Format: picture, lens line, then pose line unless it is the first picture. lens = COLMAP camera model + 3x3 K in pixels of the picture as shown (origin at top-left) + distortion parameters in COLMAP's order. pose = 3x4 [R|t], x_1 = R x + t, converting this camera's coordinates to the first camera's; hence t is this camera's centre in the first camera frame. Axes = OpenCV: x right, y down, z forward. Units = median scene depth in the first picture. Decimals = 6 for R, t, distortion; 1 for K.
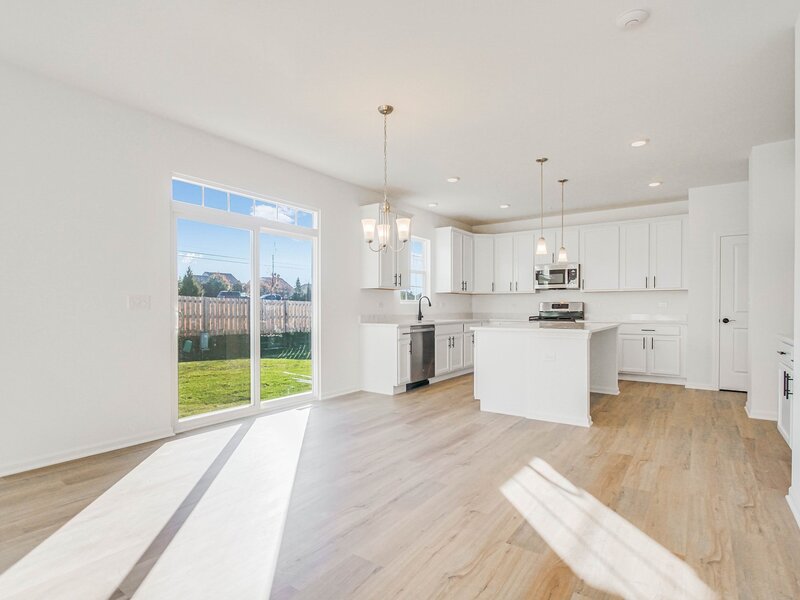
lens RADIAL K [[415.0, 0, 405.5], [0, 415.0, 316.7], [0, 0, 1]] dist [-0.017305, -0.000208]
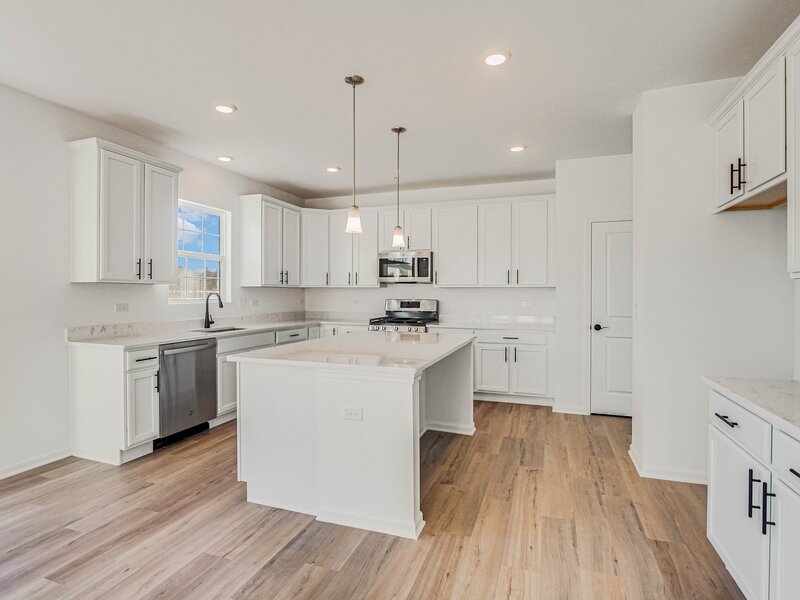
lens RADIAL K [[426.5, 0, 400.0], [0, 426.5, 300.0], [0, 0, 1]] dist [-0.020180, 0.000062]
pose [[0.961910, 0.000534, 0.273367, 0.175523], [0.001887, 0.999961, -0.008593, -0.036167], [-0.273361, 0.008781, 0.961871, 0.296207]]
